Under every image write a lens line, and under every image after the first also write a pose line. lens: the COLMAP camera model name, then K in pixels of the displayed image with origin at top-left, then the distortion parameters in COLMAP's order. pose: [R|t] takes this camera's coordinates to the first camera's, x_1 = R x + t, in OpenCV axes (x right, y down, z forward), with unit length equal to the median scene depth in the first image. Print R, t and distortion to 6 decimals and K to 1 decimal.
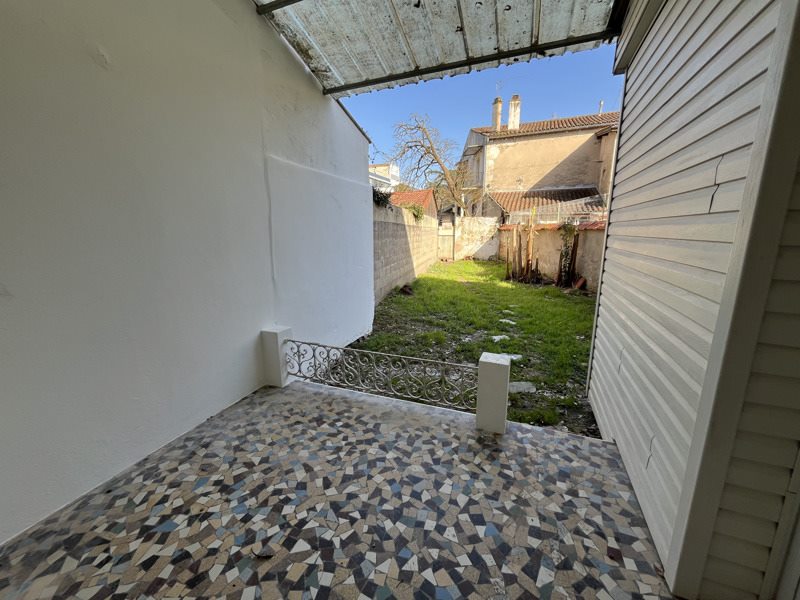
lens RADIAL K [[327.1, 0, 400.0], [0, 327.1, 300.0], [0, 0, 1]] dist [-0.008962, 0.000009]
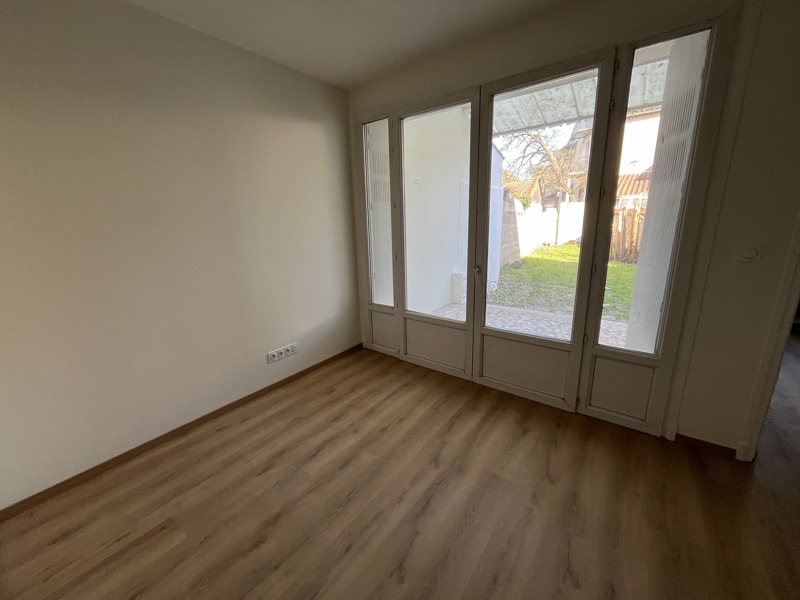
lens RADIAL K [[327.1, 0, 400.0], [0, 327.1, 300.0], [0, 0, 1]] dist [-0.008962, 0.000009]
pose [[0.962716, 0.043405, -0.267009, -0.038591], [-0.033324, 0.998554, 0.042173, 0.035113], [0.268453, -0.031703, 0.962771, -0.181498]]
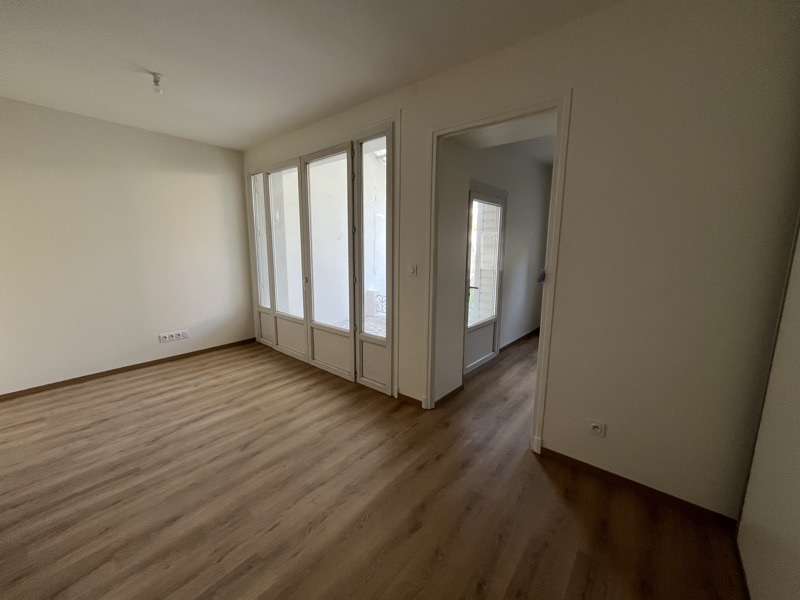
lens RADIAL K [[324.2, 0, 400.0], [0, 324.2, 300.0], [0, 0, 1]] dist [-0.010907, -0.000071]
pose [[0.954550, 0.061106, -0.291719, 0.088772], [-0.073124, 0.996857, -0.030464, 0.041776], [0.288941, 0.050411, 0.956019, -0.212290]]
